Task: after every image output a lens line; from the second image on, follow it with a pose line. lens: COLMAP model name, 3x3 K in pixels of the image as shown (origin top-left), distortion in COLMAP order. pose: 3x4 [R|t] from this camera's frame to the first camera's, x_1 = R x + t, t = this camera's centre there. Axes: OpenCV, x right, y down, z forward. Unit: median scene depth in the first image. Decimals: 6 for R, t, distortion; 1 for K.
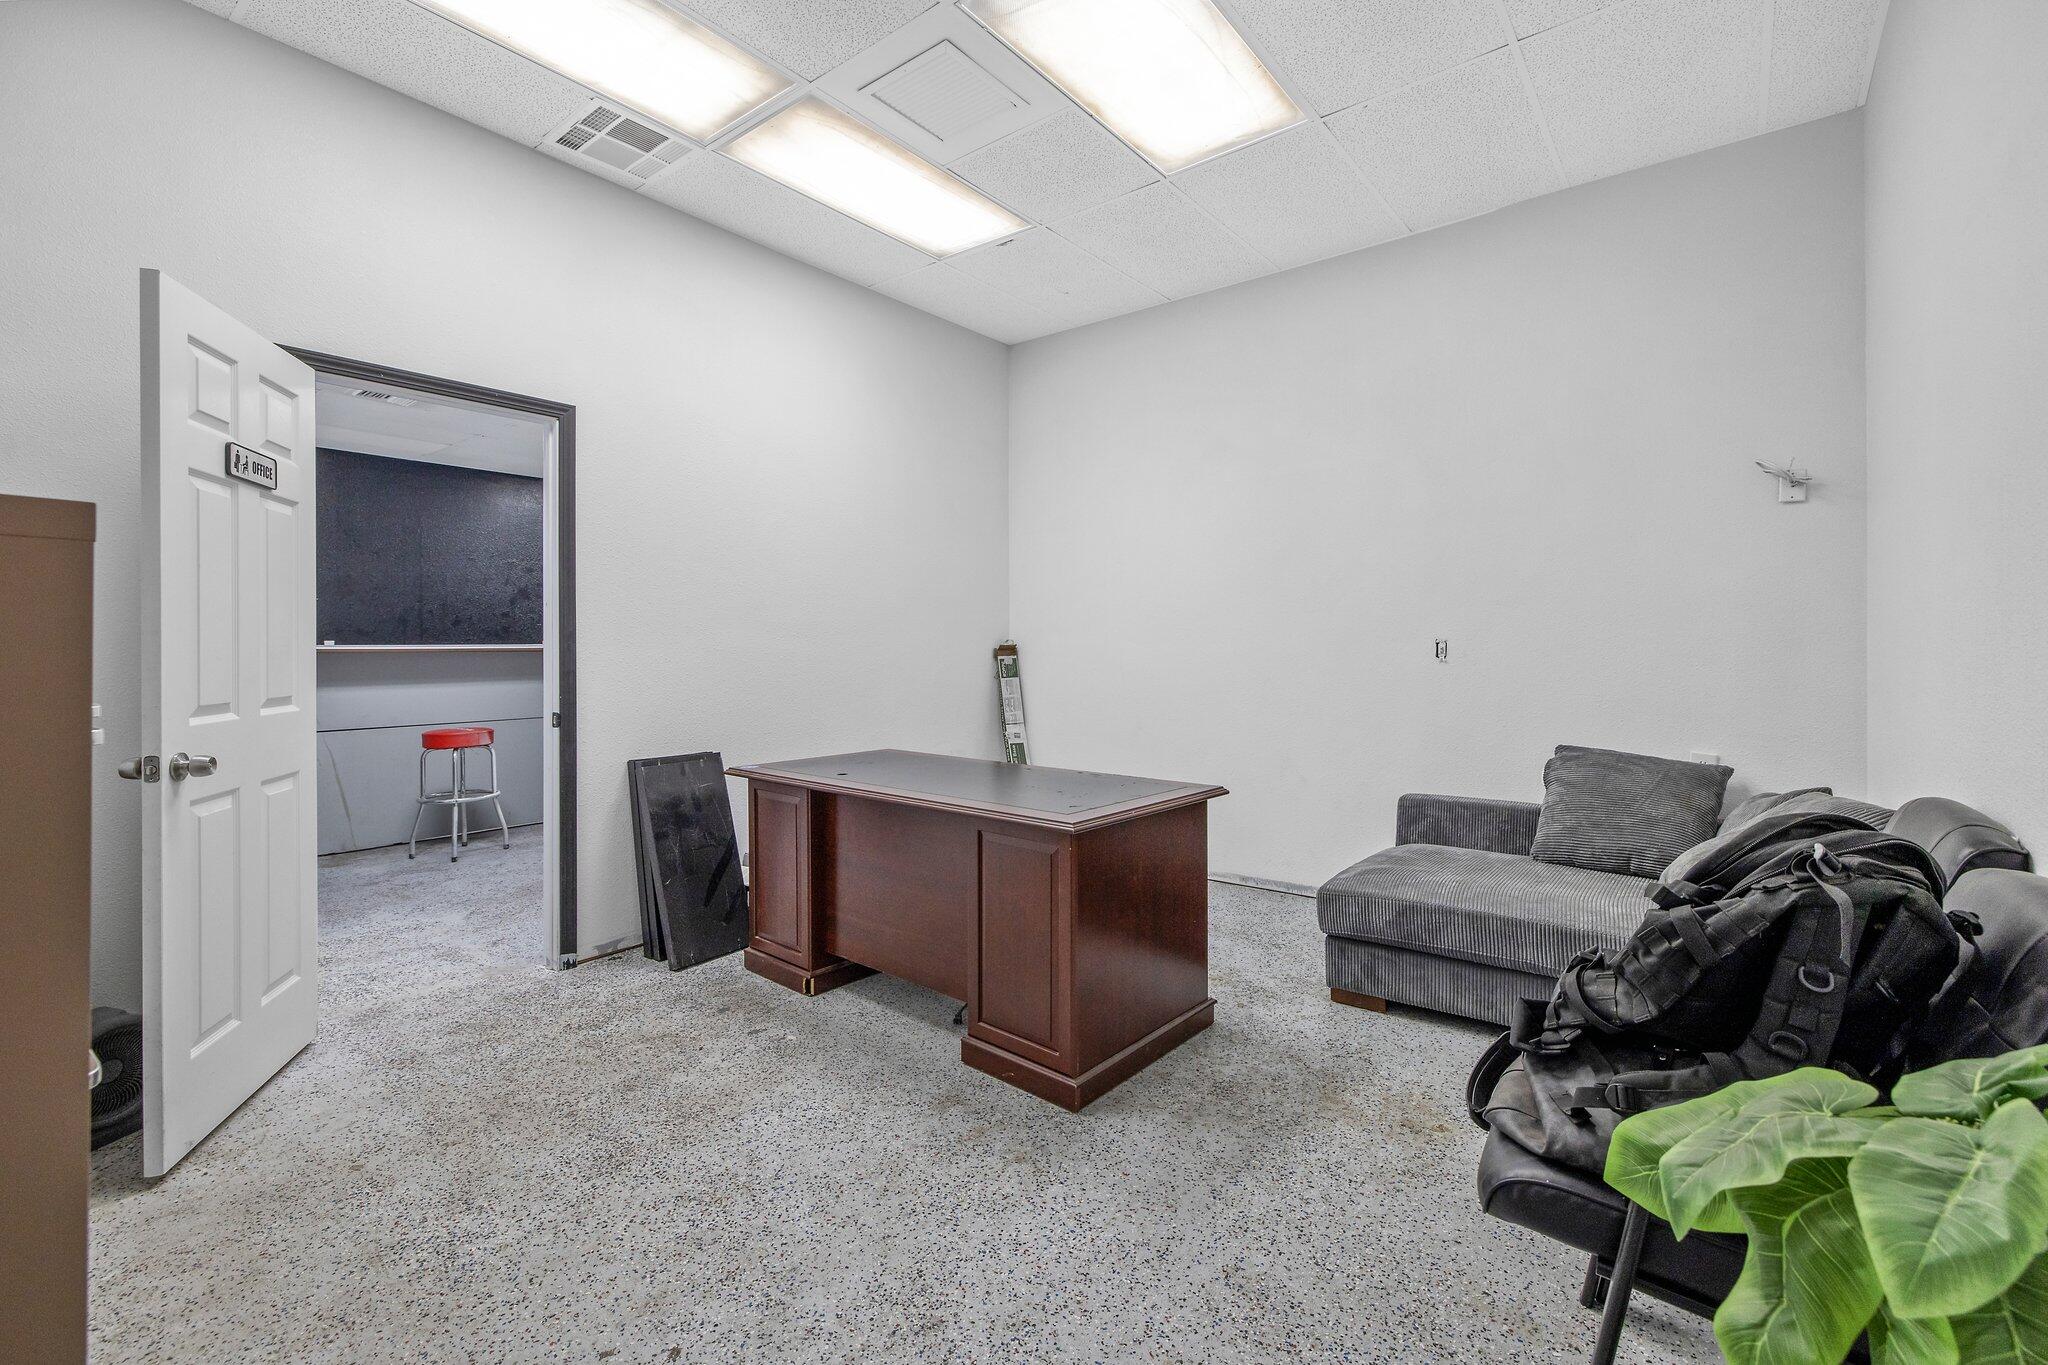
lens RADIAL K [[856.9, 0, 1021.2], [0, 856.9, 685.8], [0, 0, 1]] dist [-0.000822, -0.000355]
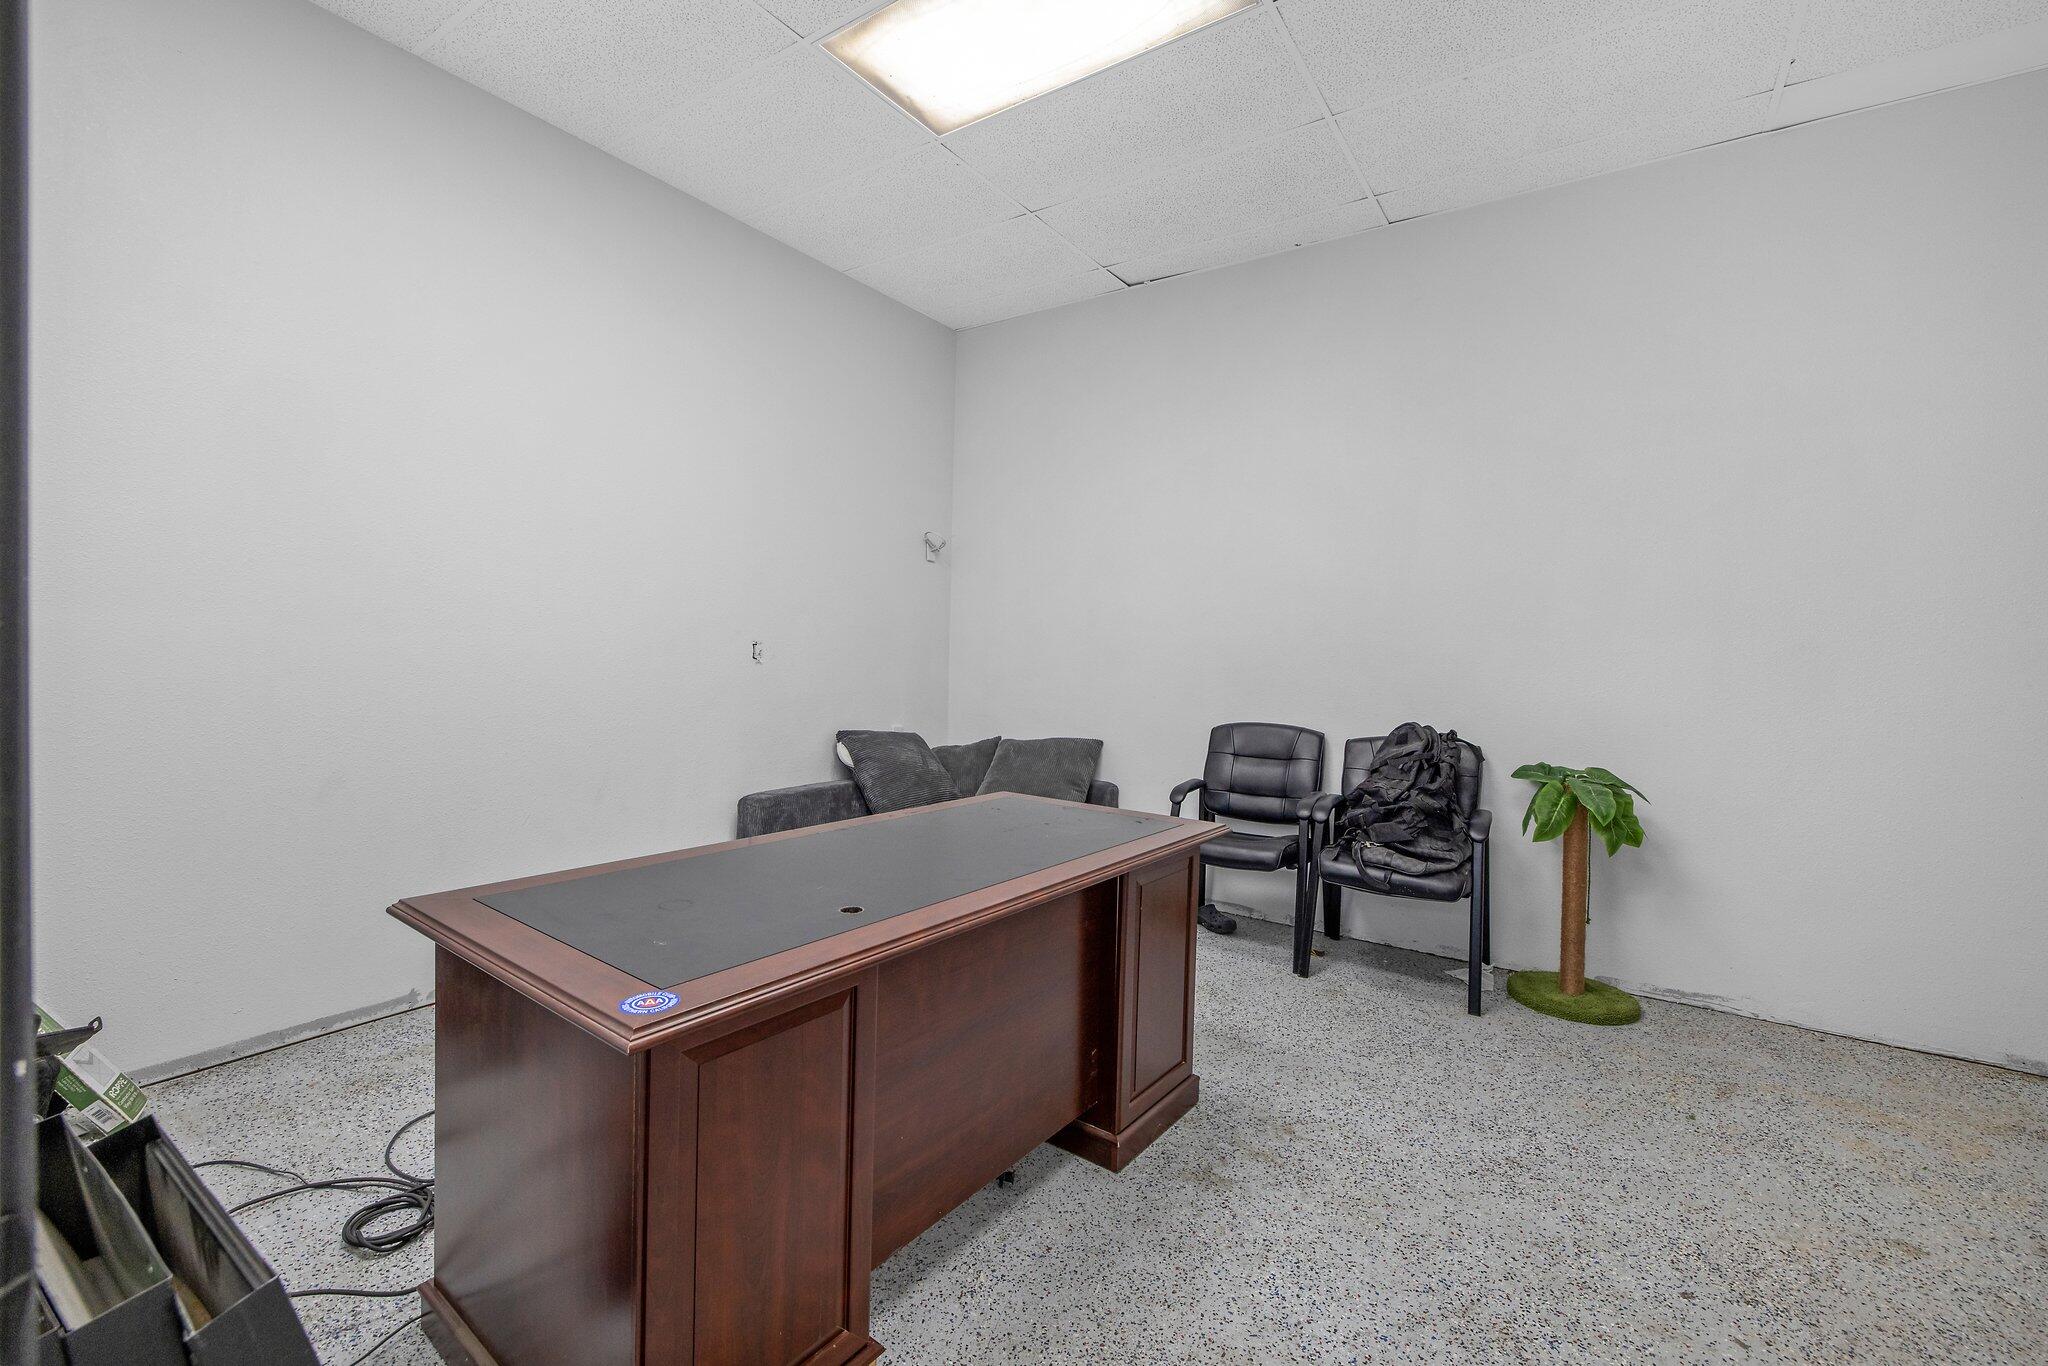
lens RADIAL K [[856.9, 0, 1021.2], [0, 856.9, 686.3], [0, 0, 1]] dist [-0.000822, -0.000355]
pose [[-0.058671, -0.037158, 0.997586, -1.237566], [0.019427, 0.999075, 0.038356, -0.071259], [-0.998088, 0.021631, -0.057894, 1.643801]]
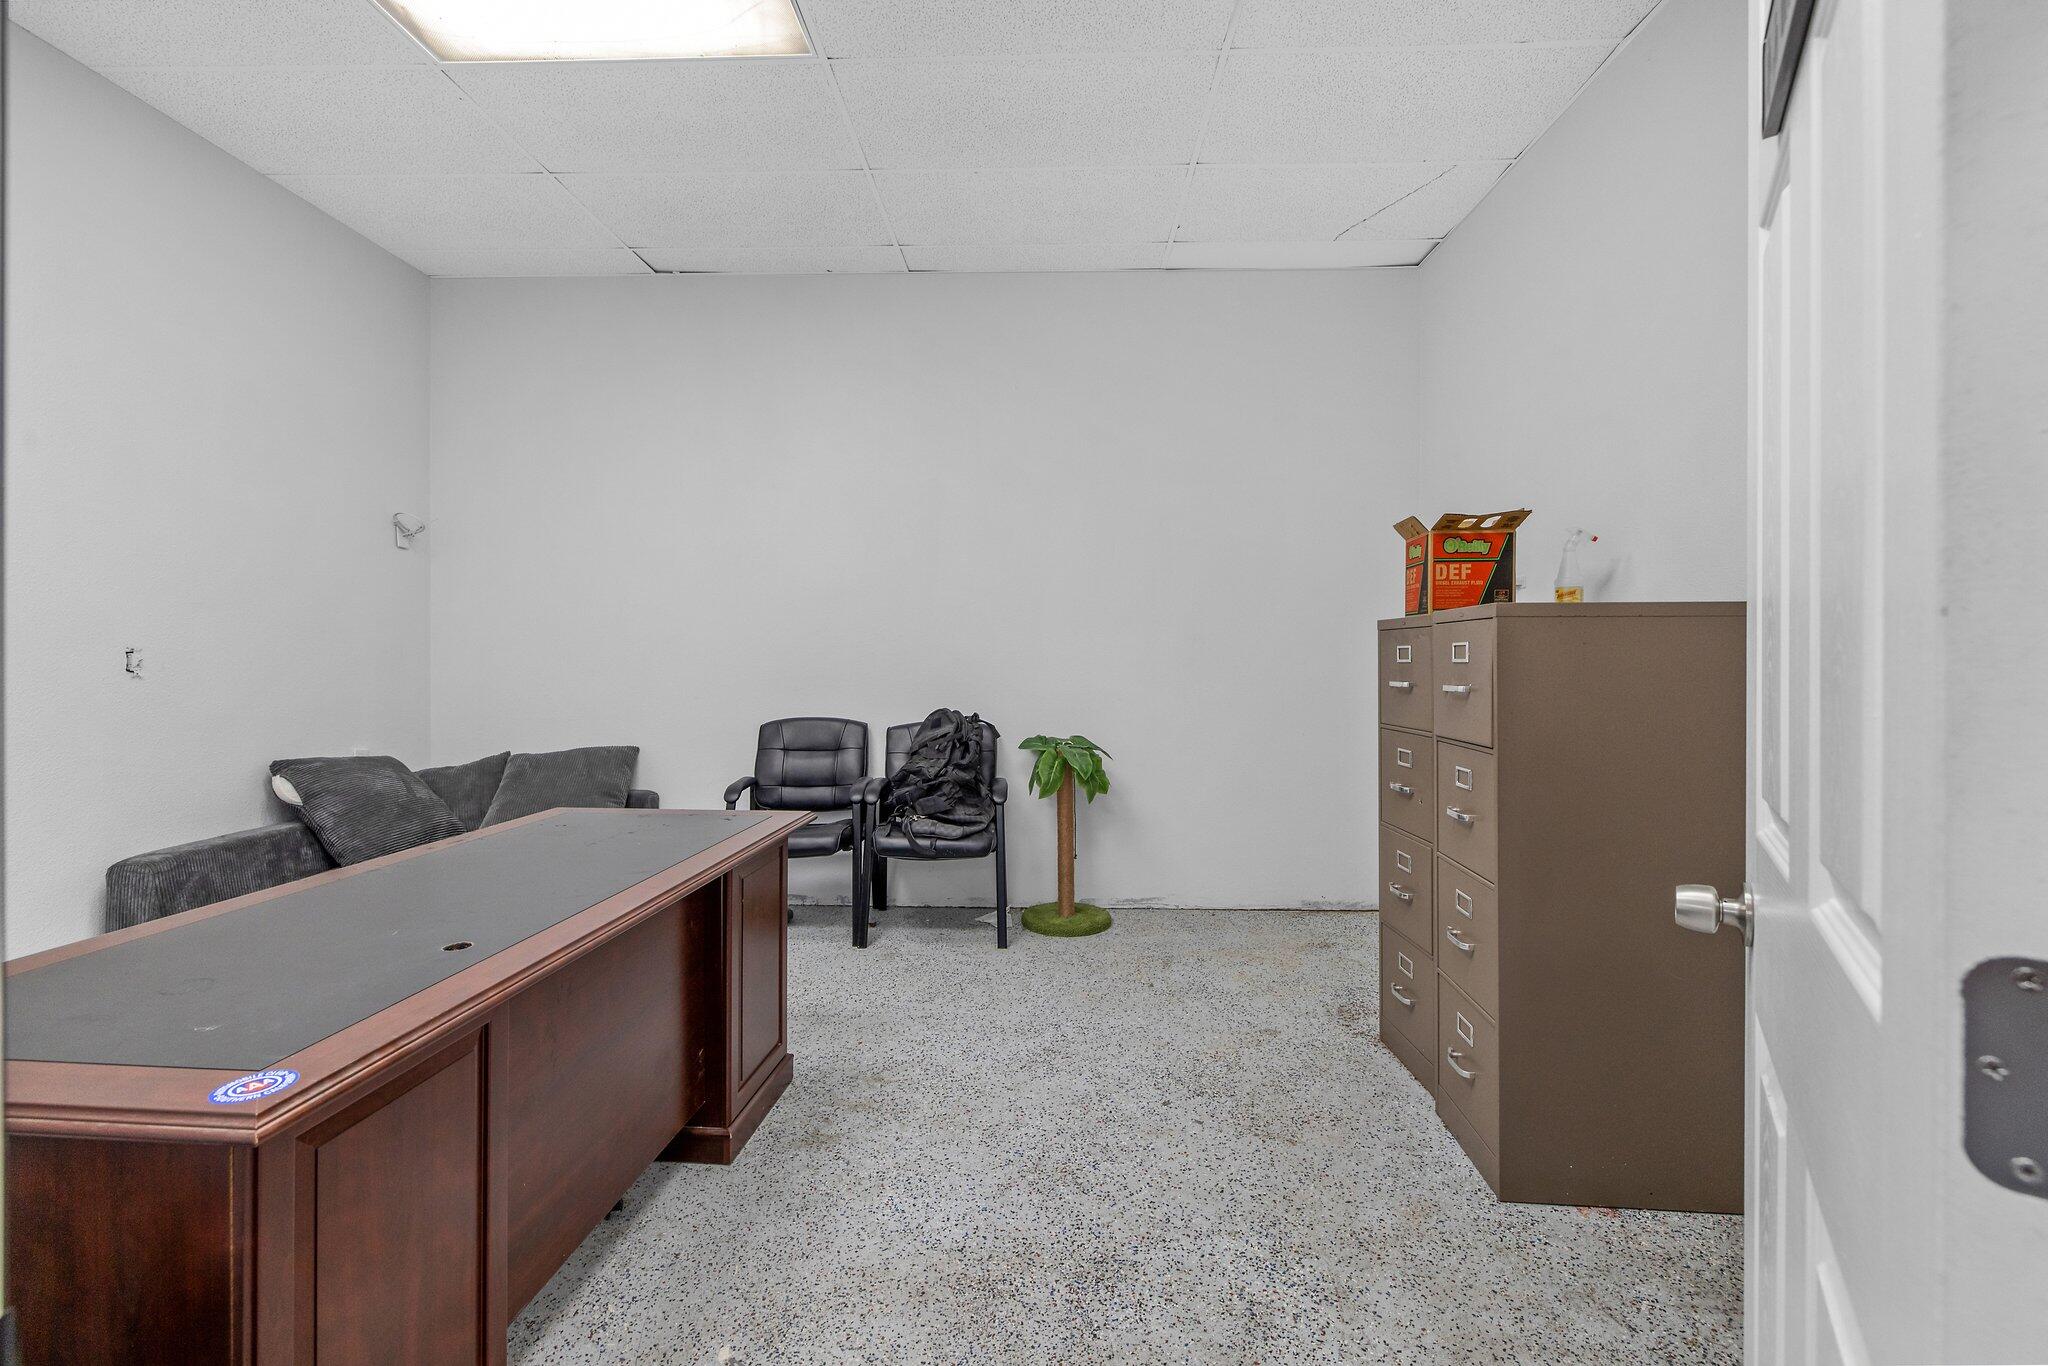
lens RADIAL K [[861.5, 0, 1024.0], [0, 861.5, 683.0], [0, 0, 1]] dist [-0.002054, -0.000091]
pose [[-0.590737, -0.022314, 0.806555, -1.294519], [0.035079, 0.997962, 0.053301, -0.077003], [-0.806101, 0.059780, -0.588751, 1.795408]]
